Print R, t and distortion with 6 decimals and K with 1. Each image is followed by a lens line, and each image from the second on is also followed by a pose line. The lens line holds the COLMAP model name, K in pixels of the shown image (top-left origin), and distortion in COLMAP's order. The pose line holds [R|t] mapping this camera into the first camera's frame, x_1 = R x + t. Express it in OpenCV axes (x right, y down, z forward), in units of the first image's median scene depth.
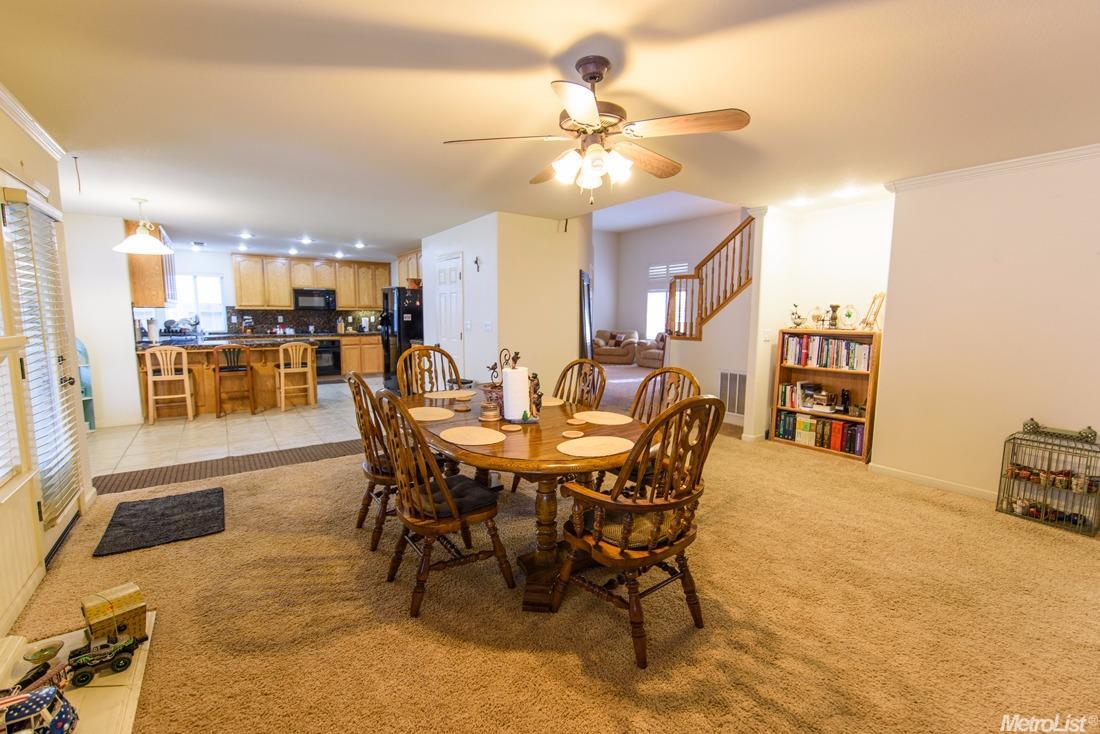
lens RADIAL K [[474.9, 0, 554.0], [0, 474.9, 367.1], [0, 0, 1]] dist [0.000298, -0.000630]
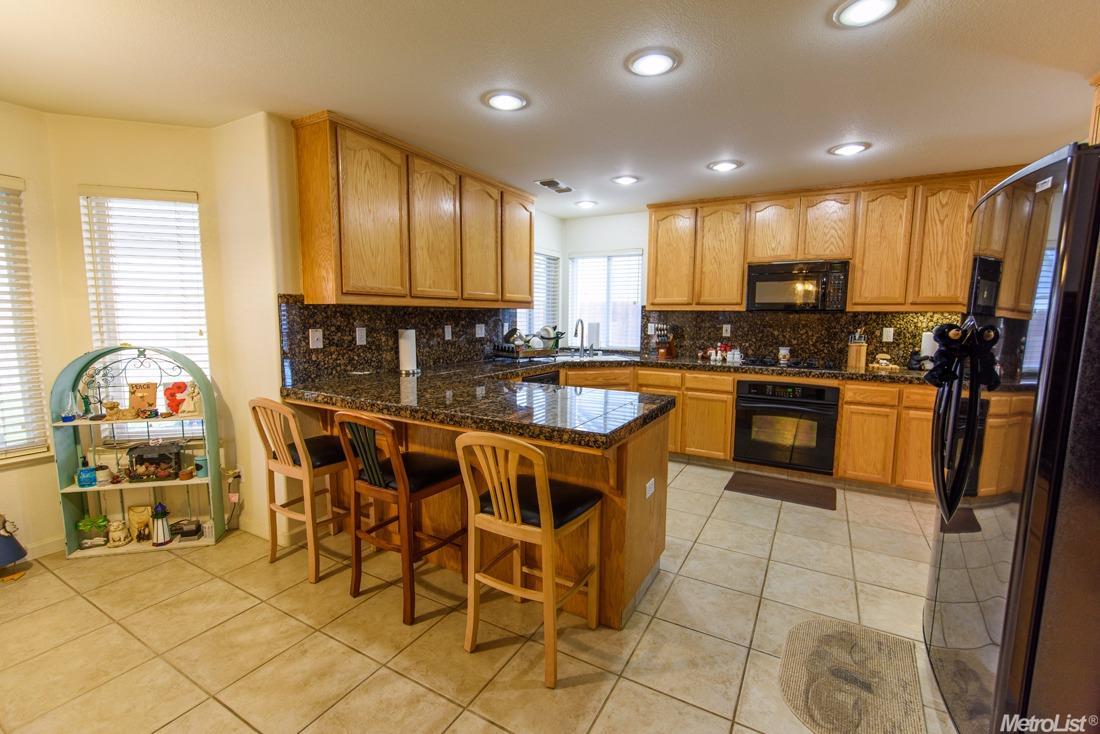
lens RADIAL K [[474.9, 0, 554.0], [0, 474.9, 367.1], [0, 0, 1]] dist [0.000298, -0.000630]
pose [[0.424841, 0.106399, -0.898993, -0.200777], [-0.101454, 0.992409, 0.069510, -0.077710], [0.899565, 0.061676, 0.432411, 0.616395]]
